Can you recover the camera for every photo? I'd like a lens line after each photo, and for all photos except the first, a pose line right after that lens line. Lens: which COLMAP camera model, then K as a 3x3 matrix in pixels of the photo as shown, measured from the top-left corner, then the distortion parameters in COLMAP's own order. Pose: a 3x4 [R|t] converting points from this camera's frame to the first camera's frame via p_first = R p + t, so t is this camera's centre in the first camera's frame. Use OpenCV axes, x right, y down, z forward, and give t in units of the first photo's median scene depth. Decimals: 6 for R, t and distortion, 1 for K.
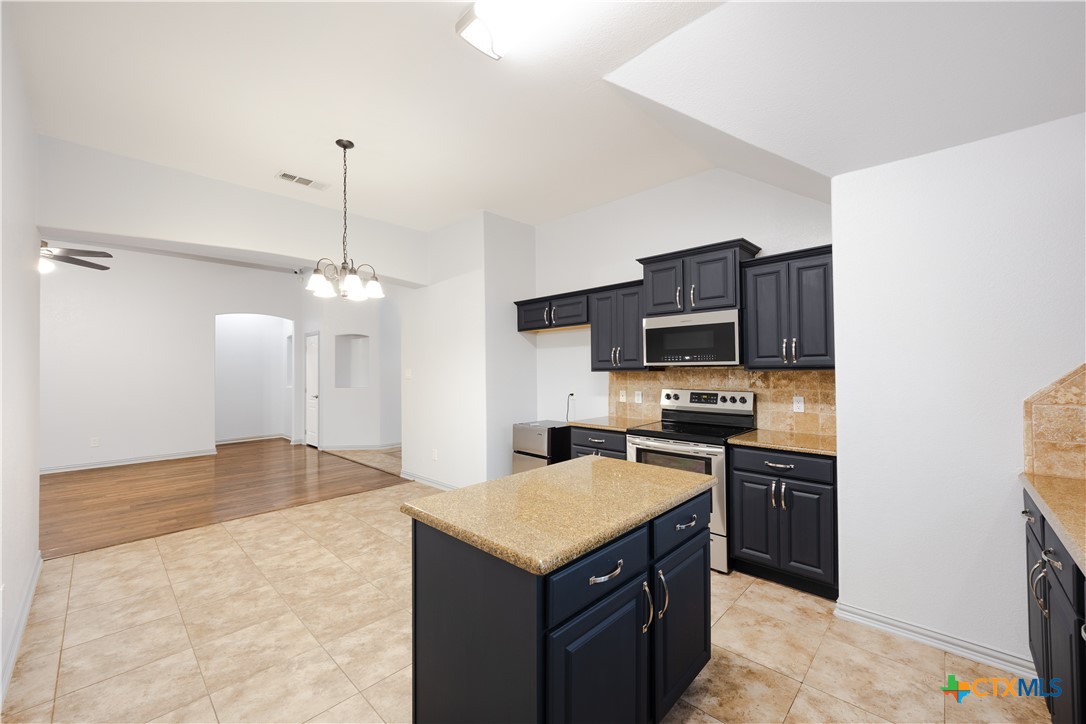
lens RADIAL K [[419.4, 0, 543.0], [0, 419.4, 362.0], [0, 0, 1]] dist [-0.001223, -0.000154]
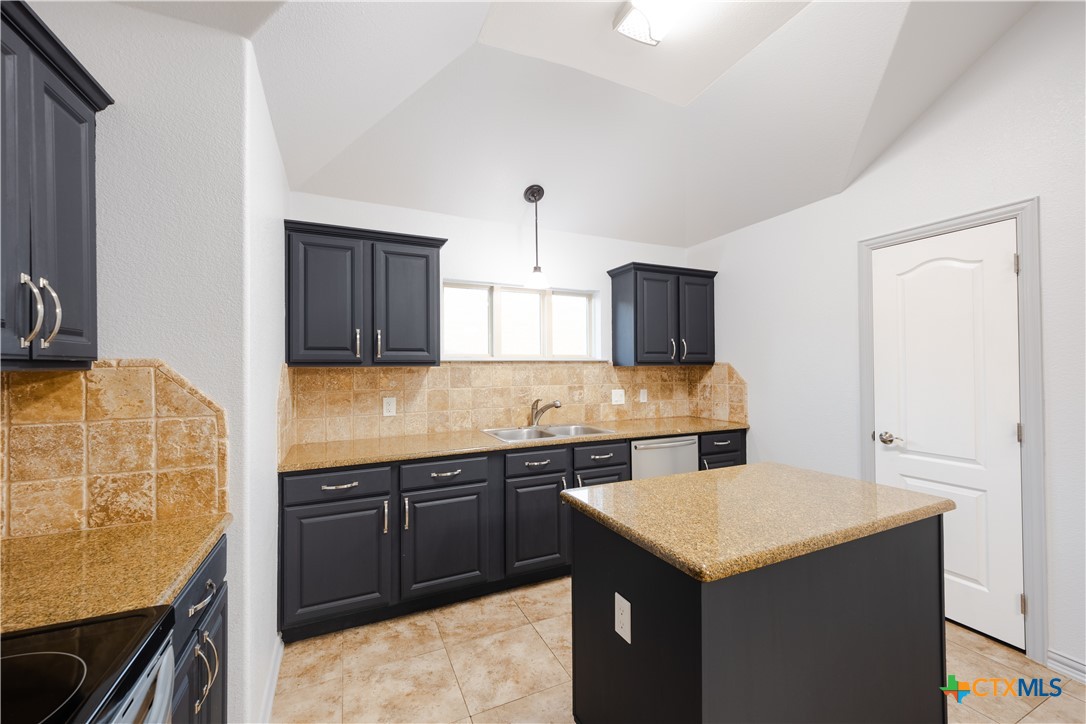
lens RADIAL K [[419.4, 0, 543.0], [0, 419.4, 362.0], [0, 0, 1]] dist [-0.001223, -0.000154]
pose [[-0.926844, 0.015454, 0.375128, 0.069405], [0.004126, 0.999511, -0.030982, 0.021387], [-0.375423, -0.027167, -0.926455, 0.964429]]
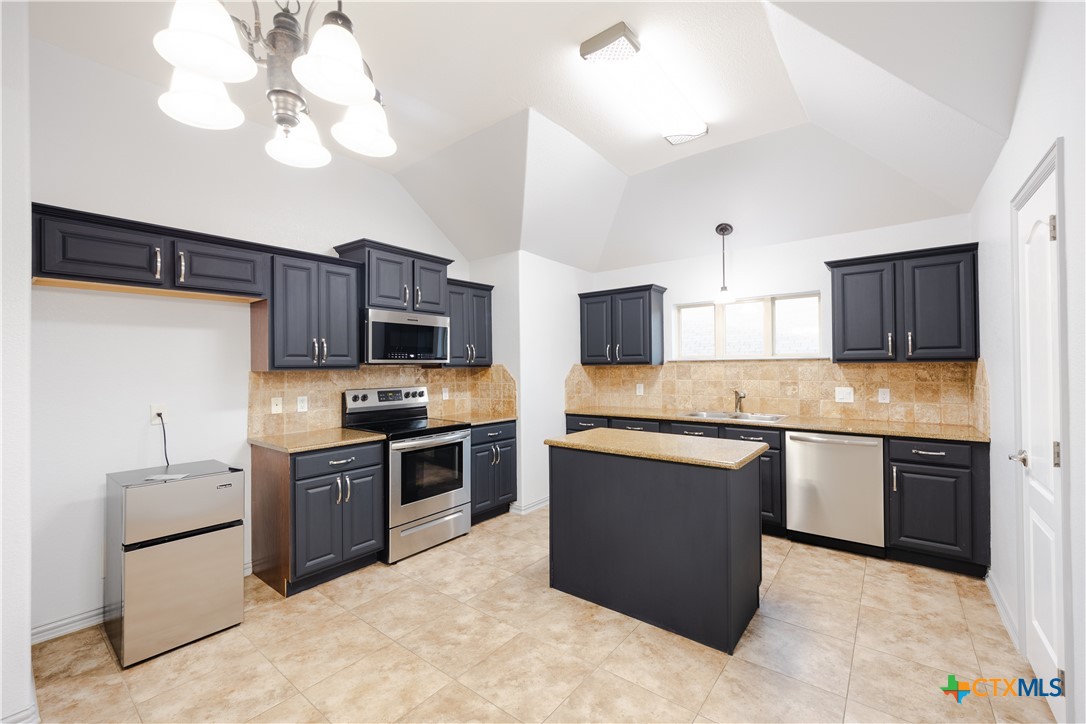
lens RADIAL K [[449.2, 0, 561.3], [0, 449.2, 361.6], [0, 0, 1]] dist [0.000398, -0.000044]
pose [[-0.115102, 0.017054, 0.993207, -0.751827], [-0.007187, 0.999812, -0.018000, 0.020481], [-0.993328, -0.009210, -0.114958, 0.727906]]
